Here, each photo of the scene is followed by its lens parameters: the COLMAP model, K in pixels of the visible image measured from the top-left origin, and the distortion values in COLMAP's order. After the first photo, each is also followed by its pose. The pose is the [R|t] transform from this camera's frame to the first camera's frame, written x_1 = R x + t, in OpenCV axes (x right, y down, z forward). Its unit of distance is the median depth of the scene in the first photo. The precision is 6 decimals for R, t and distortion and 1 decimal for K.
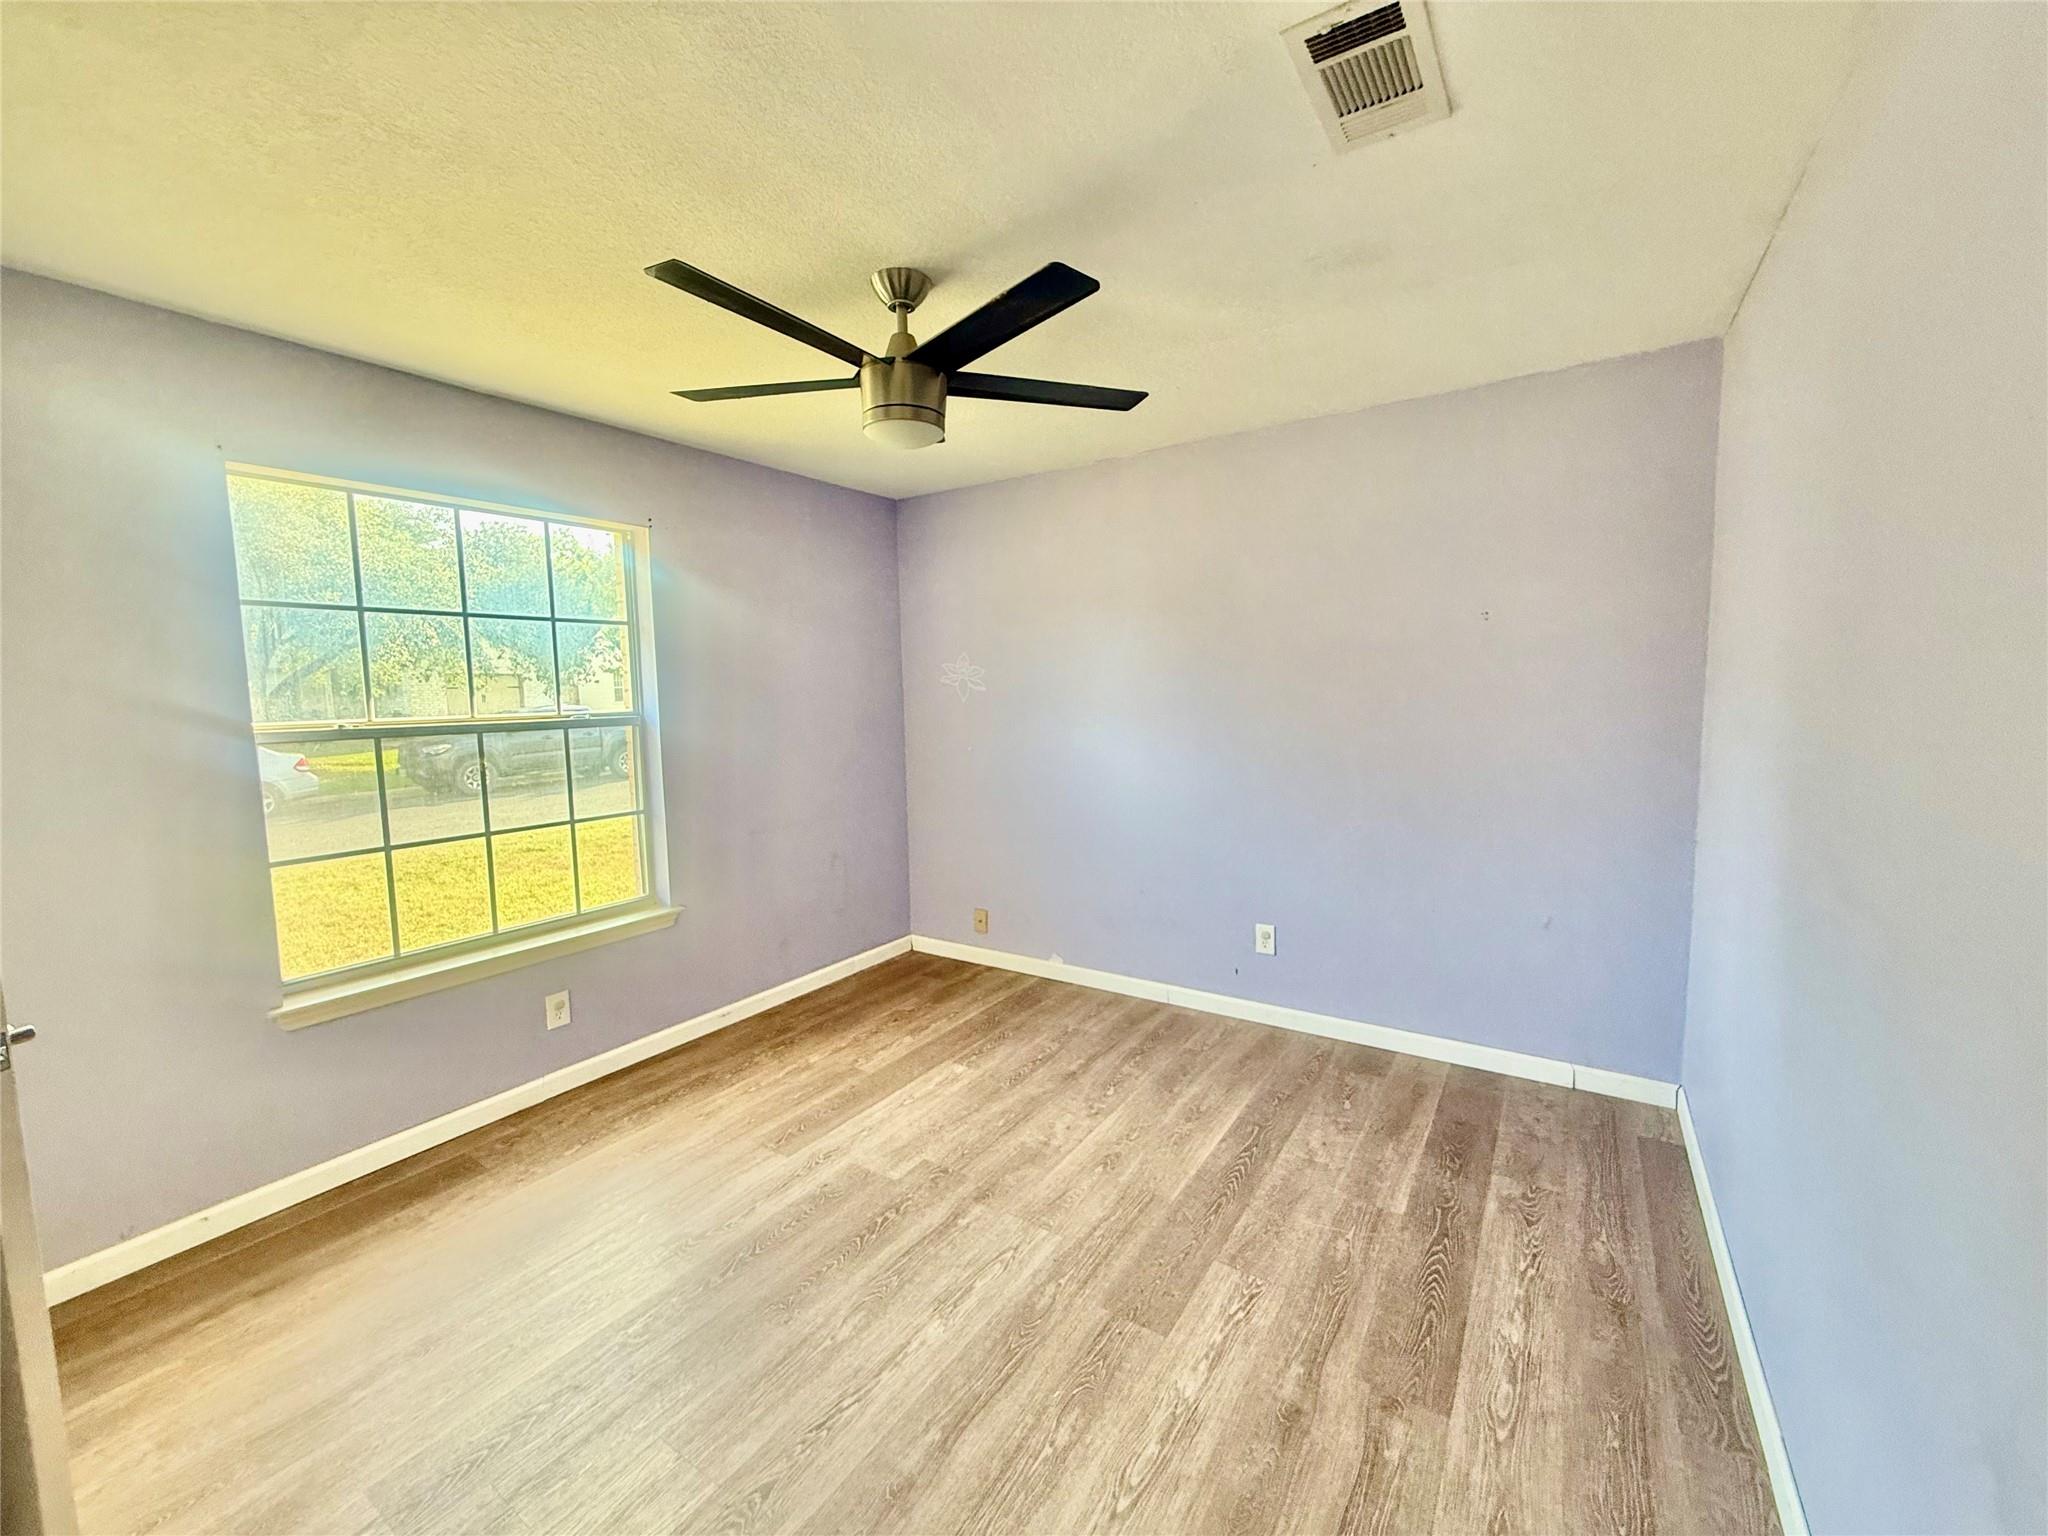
lens RADIAL K [[823.2, 0, 1024.0], [0, 823.2, 768.0], [0, 0, 1]] dist [0.000931, -0.006612]
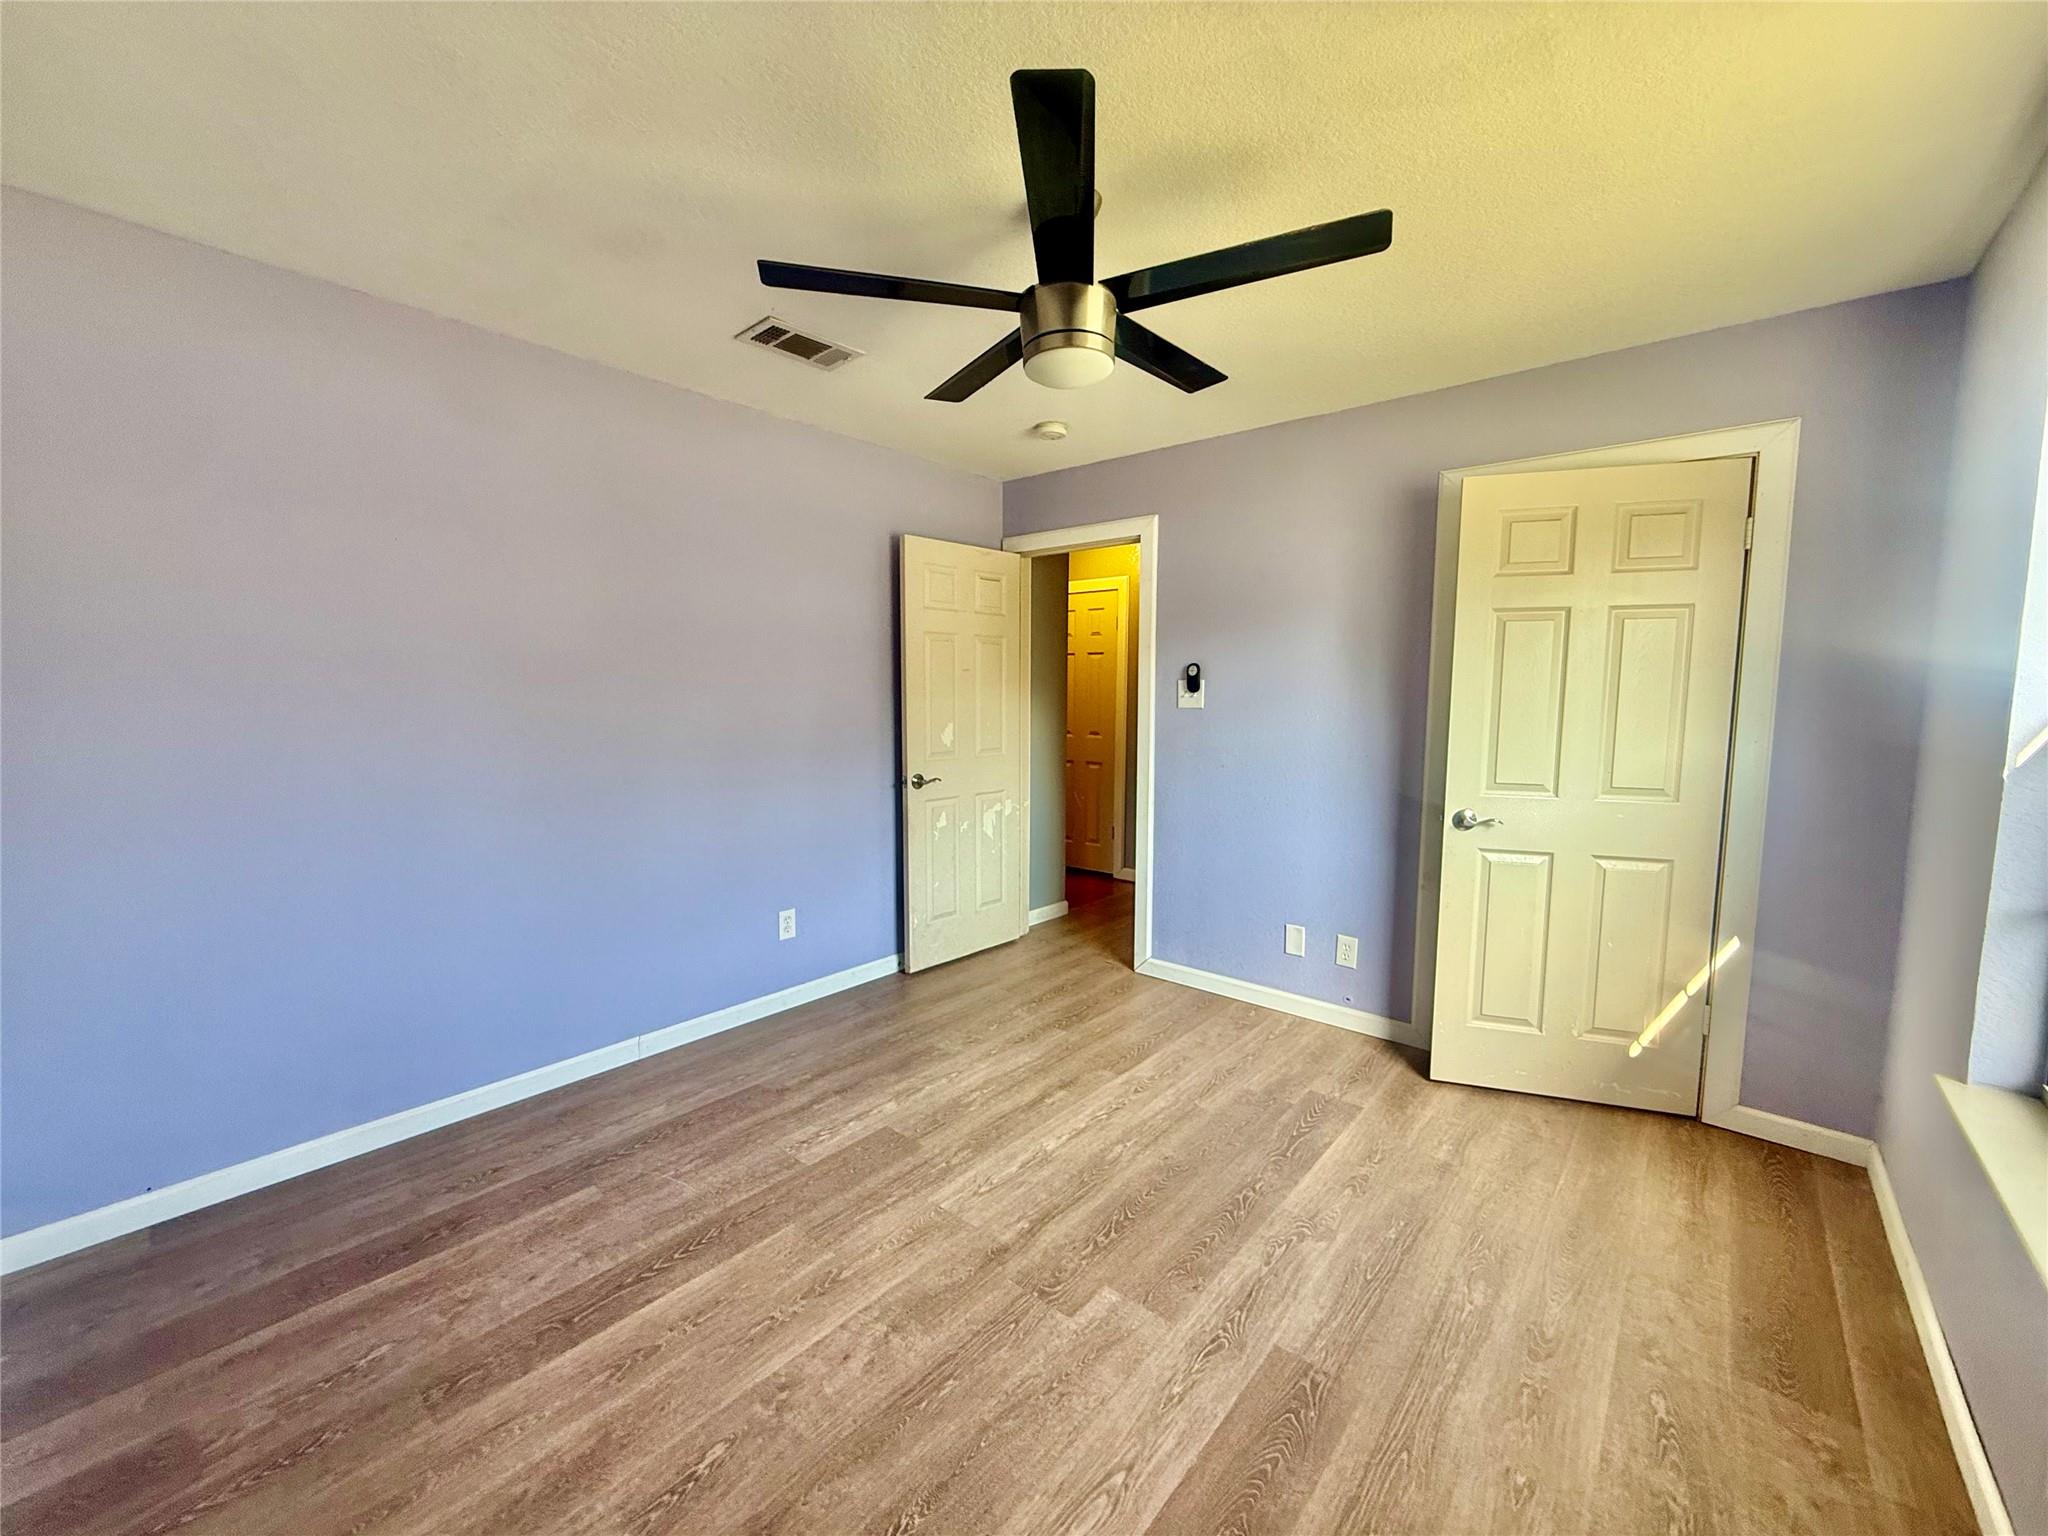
lens RADIAL K [[823.2, 0, 1024.0], [0, 823.2, 768.0], [0, 0, 1]] dist [0.000931, -0.006612]
pose [[-0.993239, 0.003420, 0.116037, -0.183233], [0.024971, 0.982461, 0.184789, -0.135339], [-0.113370, 0.186437, -0.975904, 1.800065]]
